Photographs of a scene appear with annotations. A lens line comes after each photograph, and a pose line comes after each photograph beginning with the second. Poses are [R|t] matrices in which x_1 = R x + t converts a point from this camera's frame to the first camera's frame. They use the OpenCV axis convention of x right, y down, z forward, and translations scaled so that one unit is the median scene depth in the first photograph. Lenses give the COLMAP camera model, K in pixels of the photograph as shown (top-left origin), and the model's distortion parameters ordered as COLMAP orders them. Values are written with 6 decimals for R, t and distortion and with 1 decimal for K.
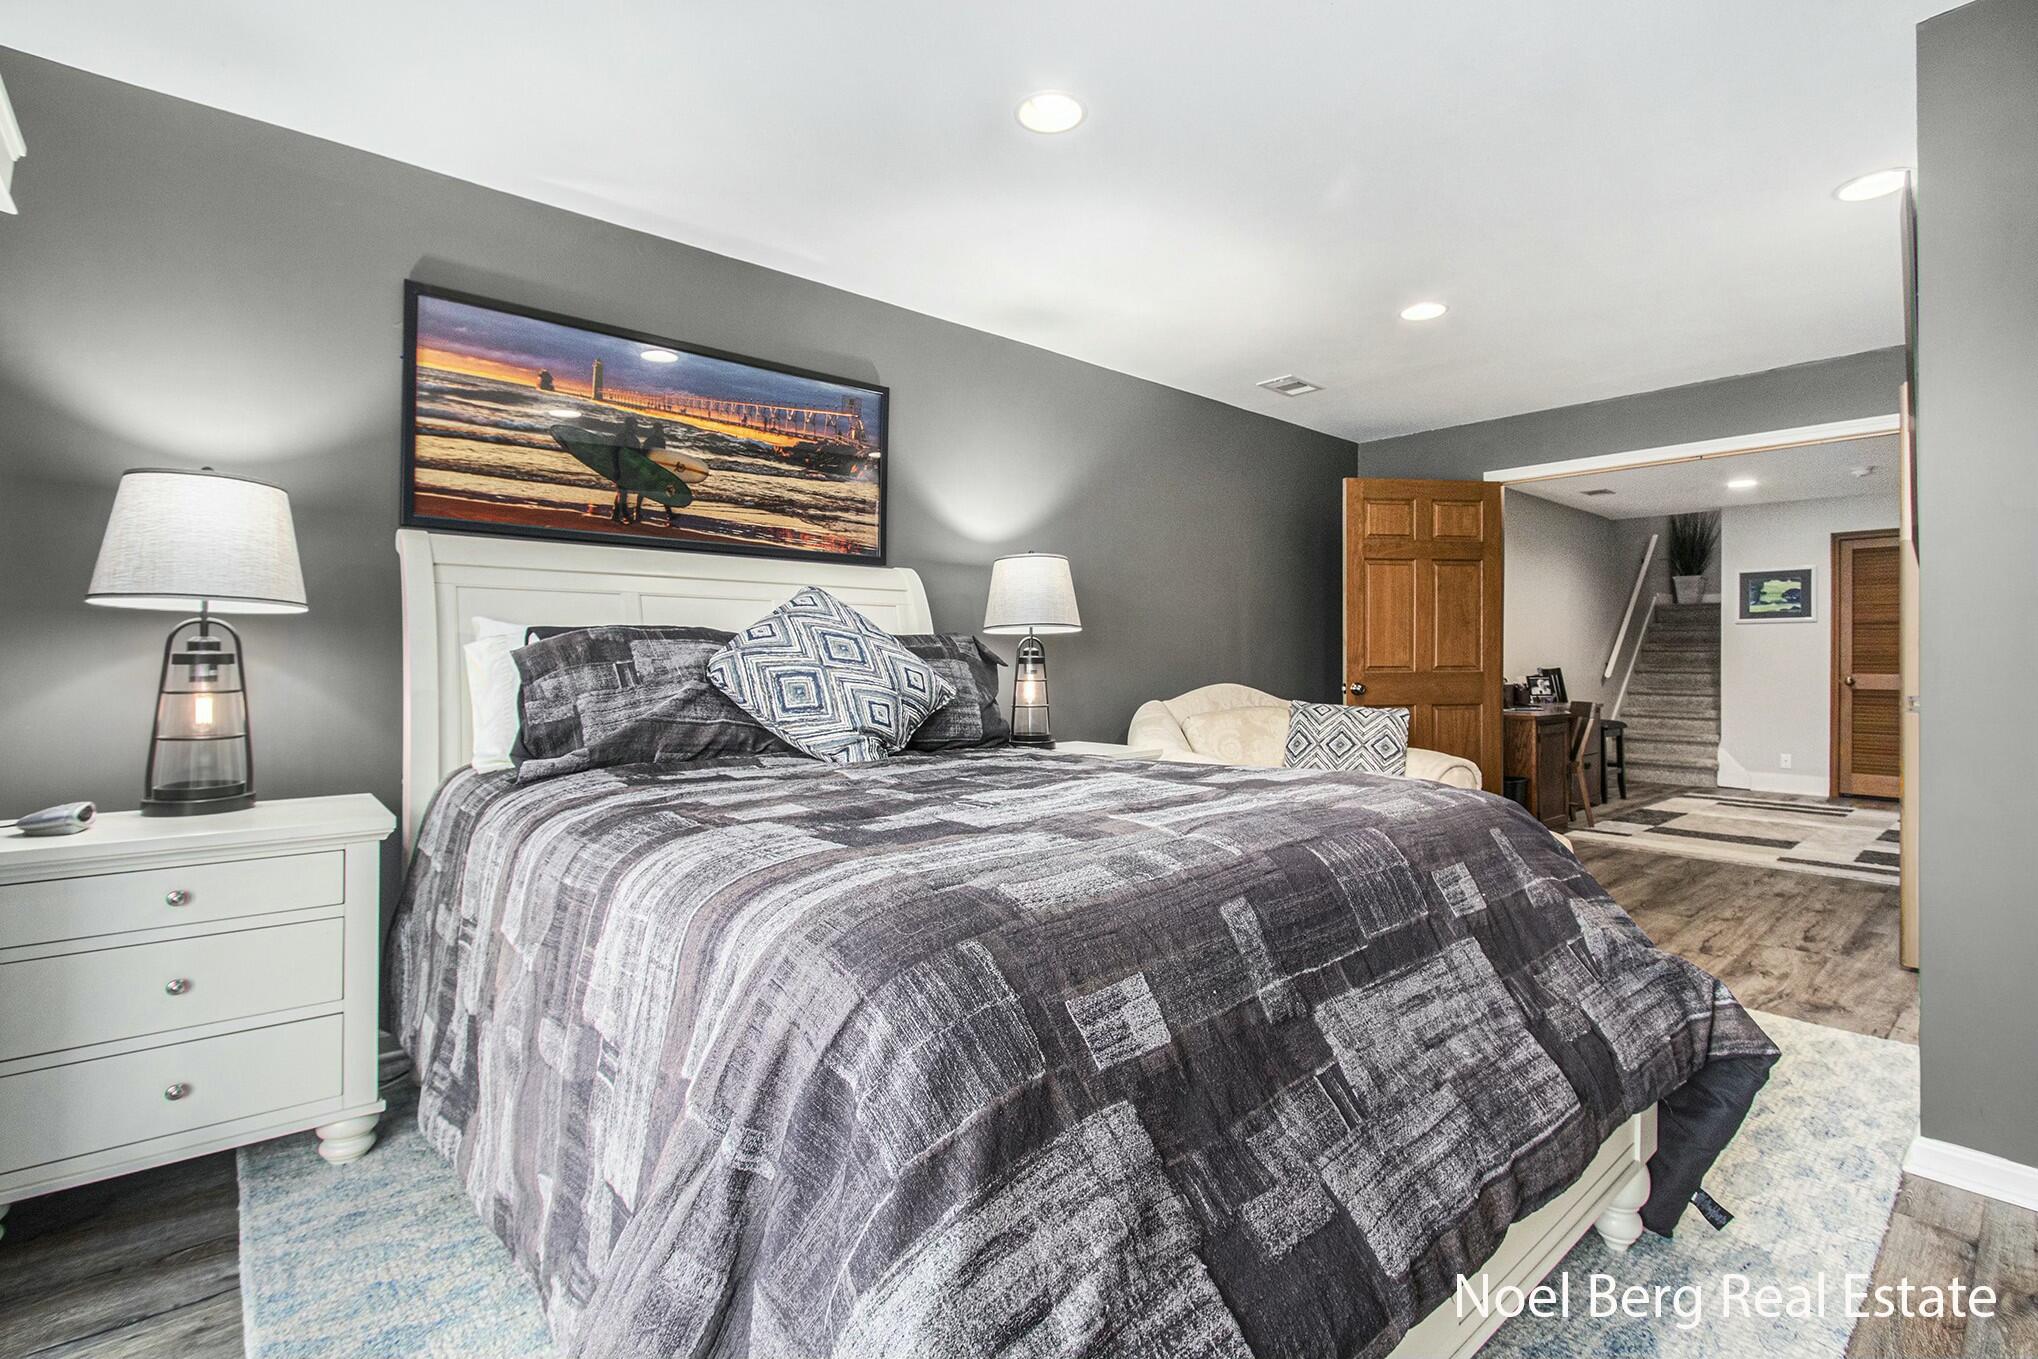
lens RADIAL K [[958.1, 0, 1015.3], [0, 958.1, 669.0], [0, 0, 1]] dist [-0.023524, -0.000534]
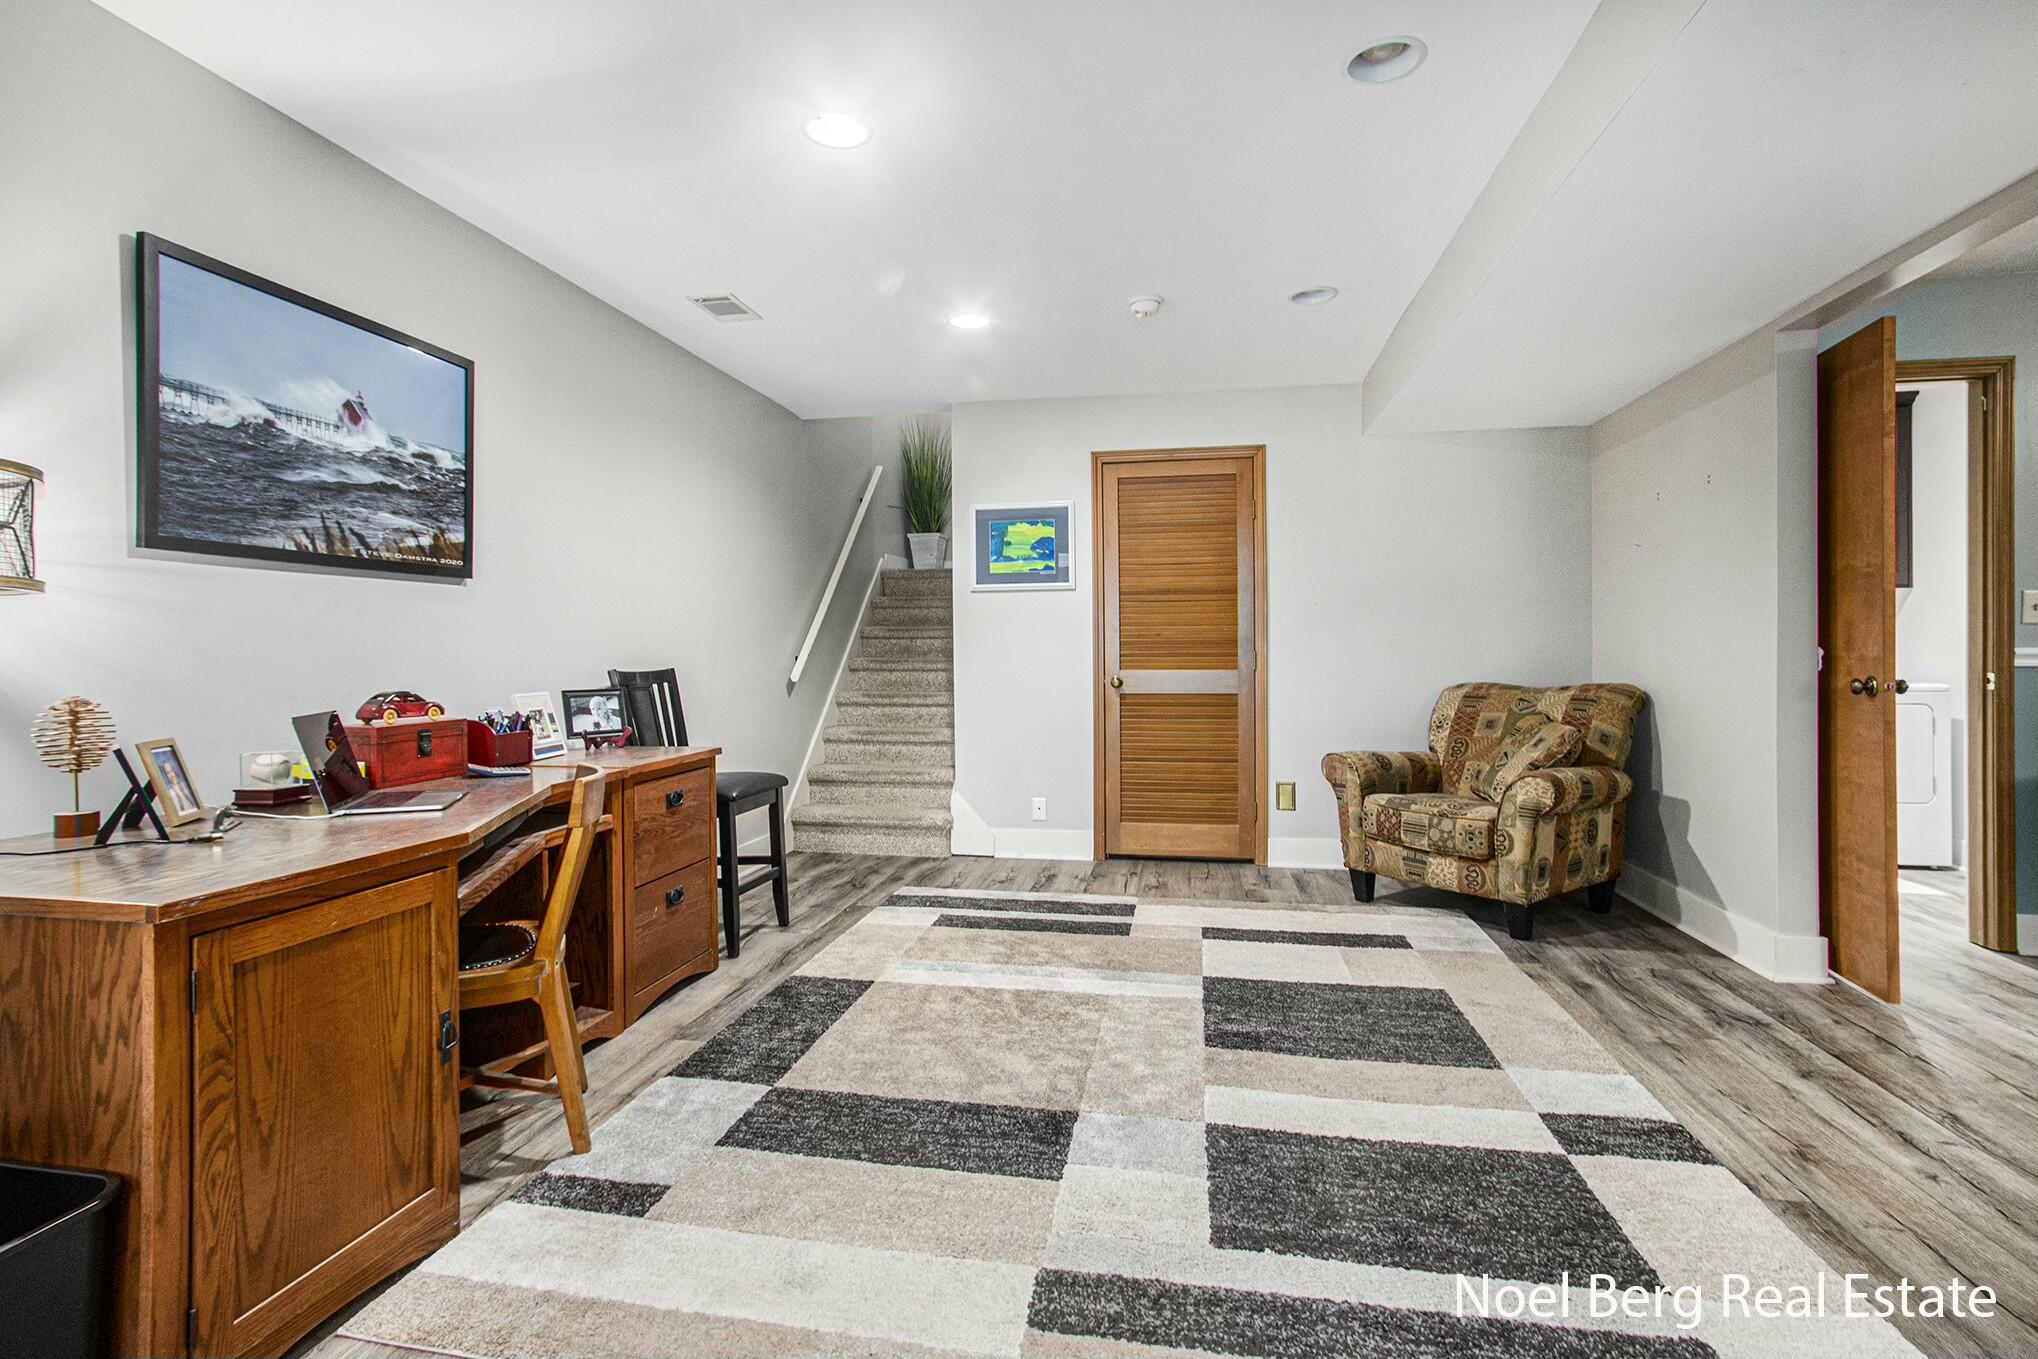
lens RADIAL K [[958.1, 0, 1015.3], [0, 958.1, 669.0], [0, 0, 1]] dist [-0.023524, -0.000534]
pose [[0.786260, -0.016447, 0.617677, 0.398235], [0.012680, 0.999865, 0.010483, -0.003202], [-0.617765, -0.000410, 0.786362, 0.490806]]
